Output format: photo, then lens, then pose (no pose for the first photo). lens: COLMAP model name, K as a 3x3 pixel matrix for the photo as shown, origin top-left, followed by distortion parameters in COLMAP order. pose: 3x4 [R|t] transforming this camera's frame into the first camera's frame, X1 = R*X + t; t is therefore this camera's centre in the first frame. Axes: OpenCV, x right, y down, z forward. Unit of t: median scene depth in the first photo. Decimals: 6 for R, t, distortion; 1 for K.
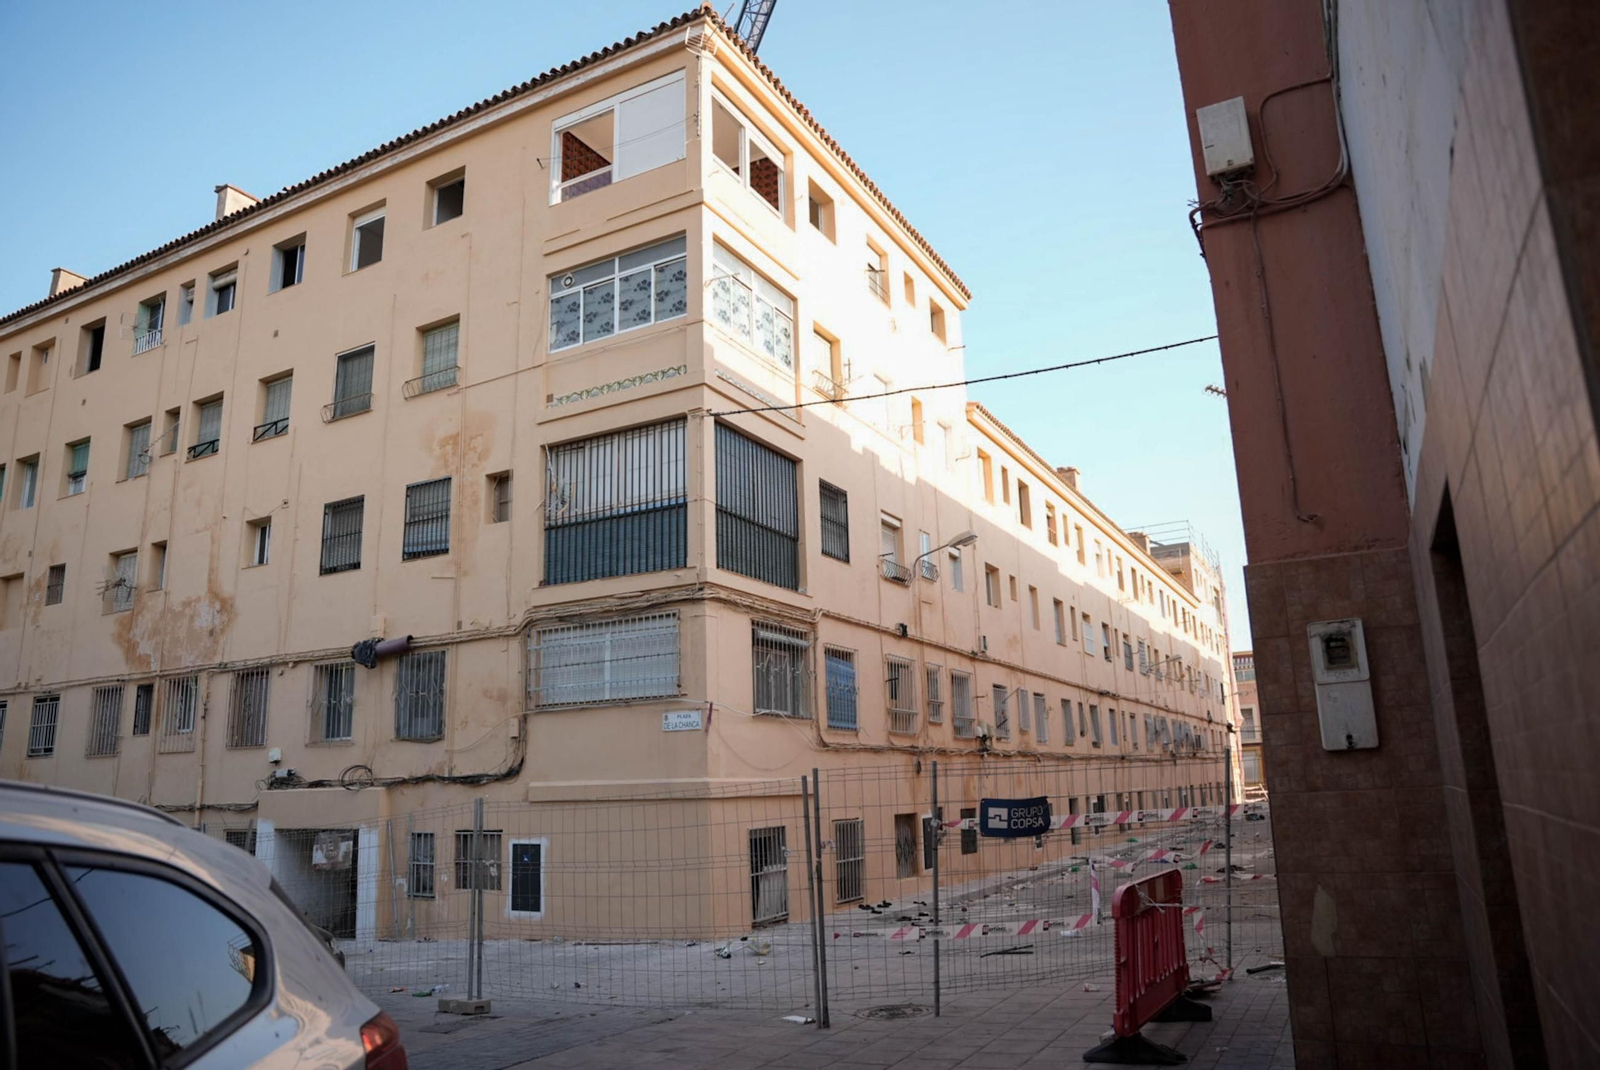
lens RADIAL K [[1099.3, 0, 794.2], [0, 1099.3, 538.5], [0, 0, 1]] dist [-0.137544, 0.112613]
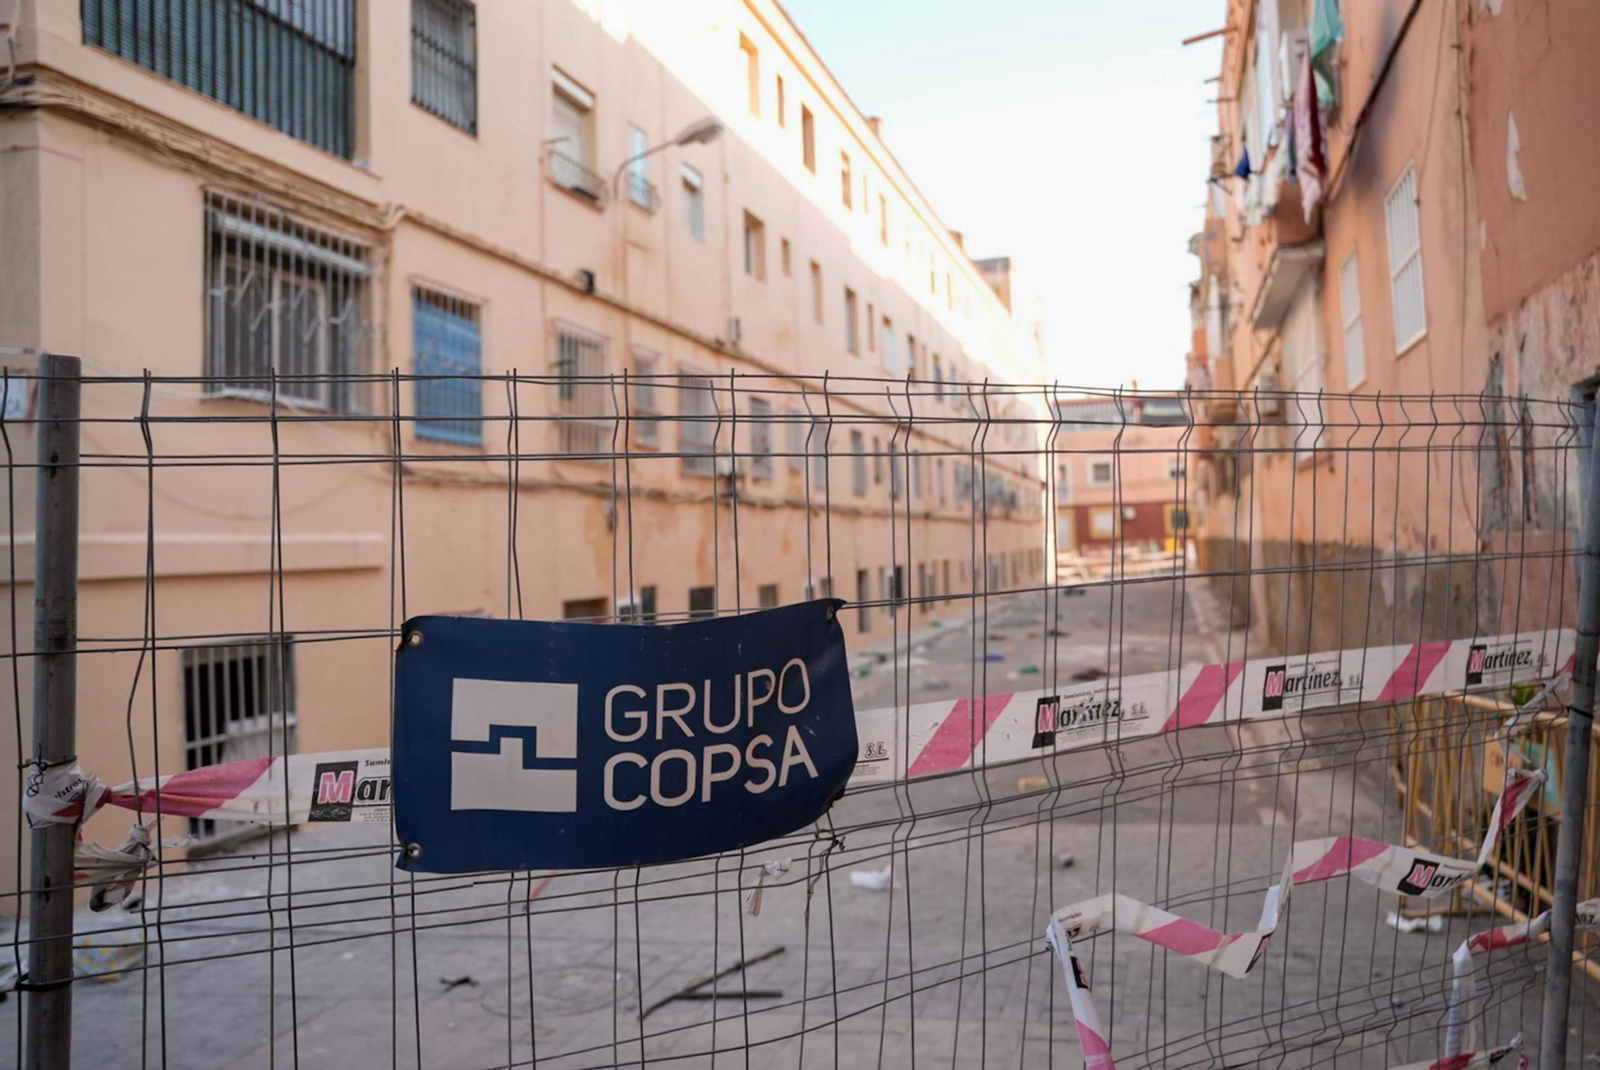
lens RADIAL K [[1249.3, 0, 801.9], [0, 1249.3, 535.5], [0, 0, 1]] dist [0.002883, 0.000333]
pose [[0.979081, -0.003792, 0.203436, 0.075295], [-0.038673, 0.978133, 0.204354, 0.075563], [-0.199763, -0.207947, 0.957524, 0.327323]]
